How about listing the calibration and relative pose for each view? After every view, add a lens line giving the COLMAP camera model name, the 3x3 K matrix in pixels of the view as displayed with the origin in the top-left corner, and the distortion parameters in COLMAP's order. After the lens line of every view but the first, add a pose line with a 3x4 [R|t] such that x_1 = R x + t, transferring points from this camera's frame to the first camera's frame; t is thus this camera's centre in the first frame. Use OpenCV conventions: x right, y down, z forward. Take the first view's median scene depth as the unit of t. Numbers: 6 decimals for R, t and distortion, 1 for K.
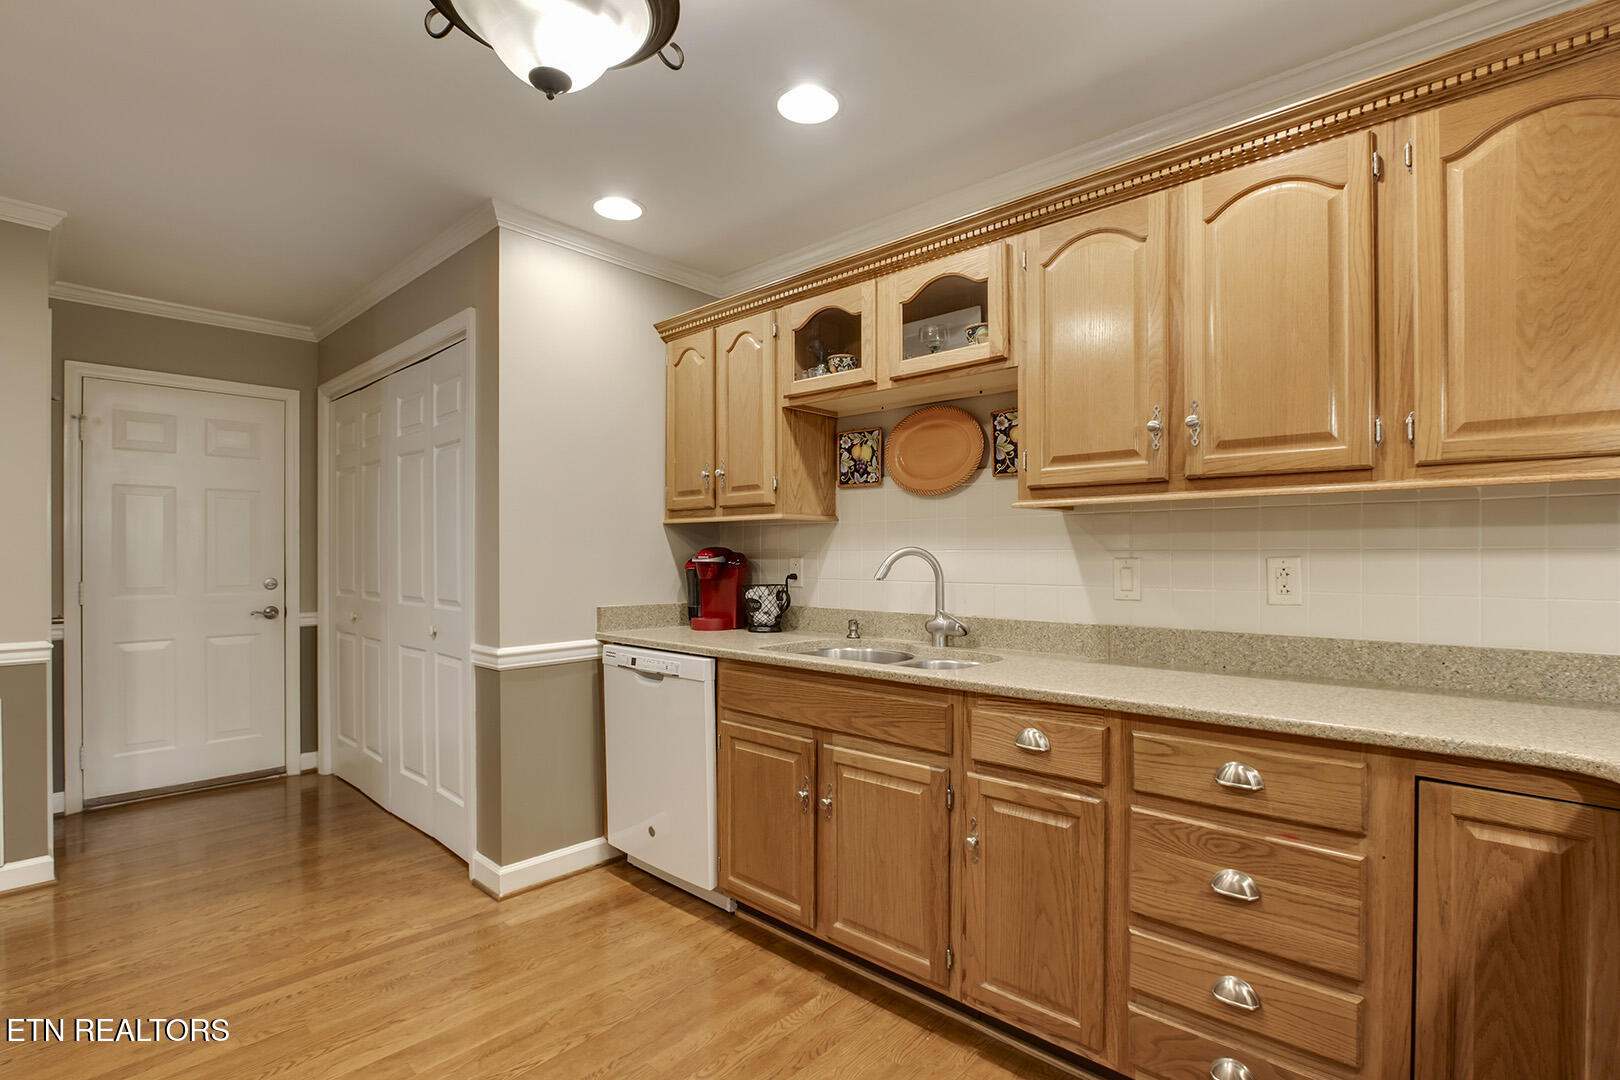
lens RADIAL K [[756.8, 0, 807.1], [0, 756.8, 548.9], [0, 0, 1]] dist [-0.024895, 0.005195]
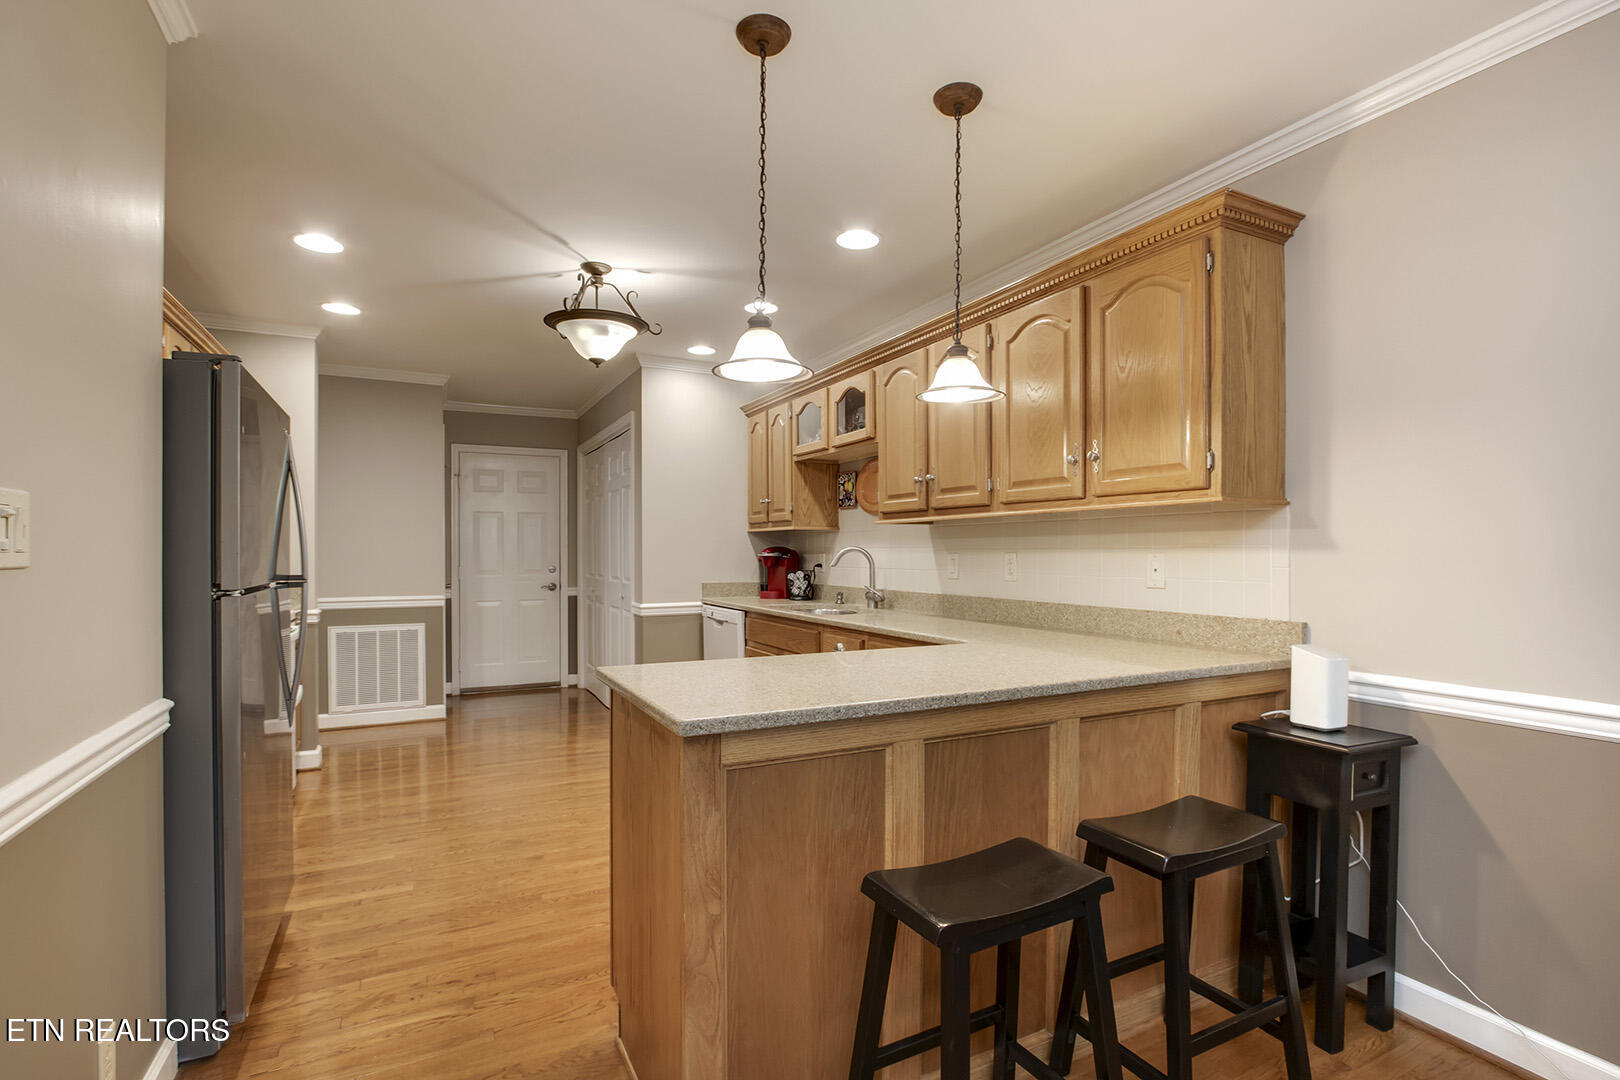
lens RADIAL K [[756.8, 0, 811.1], [0, 756.8, 547.9], [0, 0, 1]] dist [-0.024895, 0.005195]
pose [[0.939102, -0.001158, -0.343637, 0.571140], [0.001836, 0.999997, 0.001648, -0.002625], [0.343634, -0.002179, 0.939101, -0.532120]]
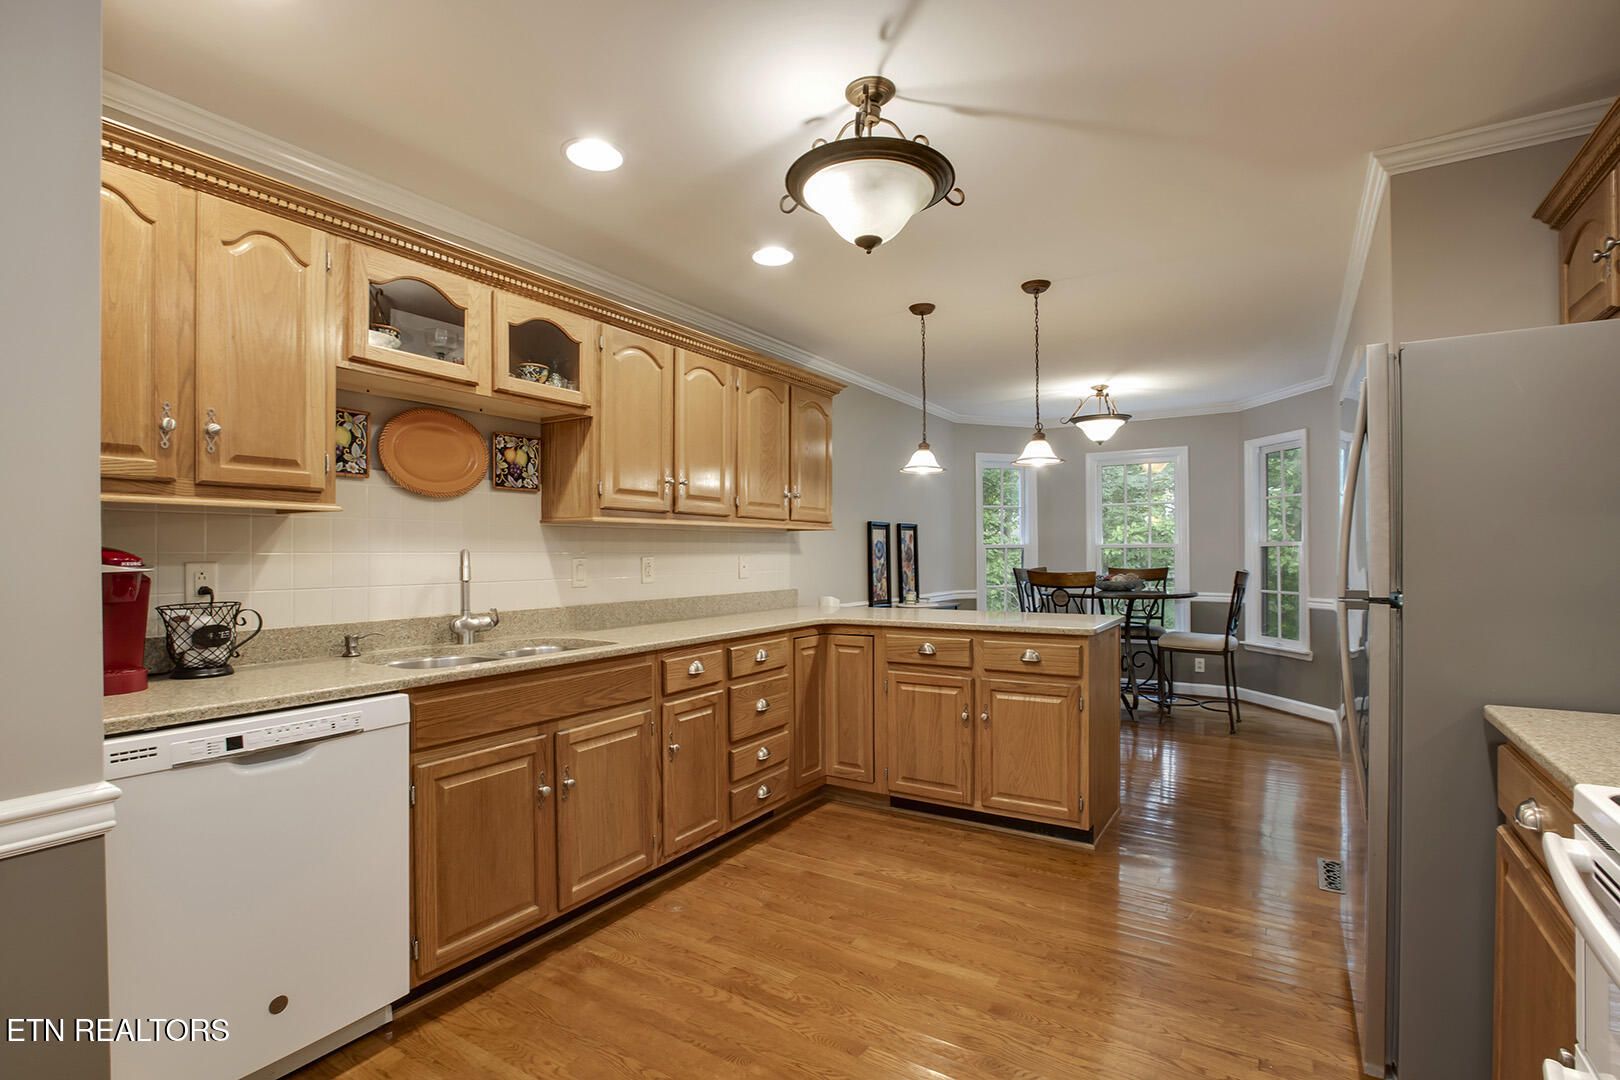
lens RADIAL K [[756.8, 0, 806.9], [0, 756.8, 548.8], [0, 0, 1]] dist [-0.024895, 0.005195]
pose [[-0.170012, 0.008899, 0.985402, -0.874737], [0.000739, 0.999960, -0.008903, 0.005873], [-0.985442, -0.000785, -0.170012, 0.667230]]
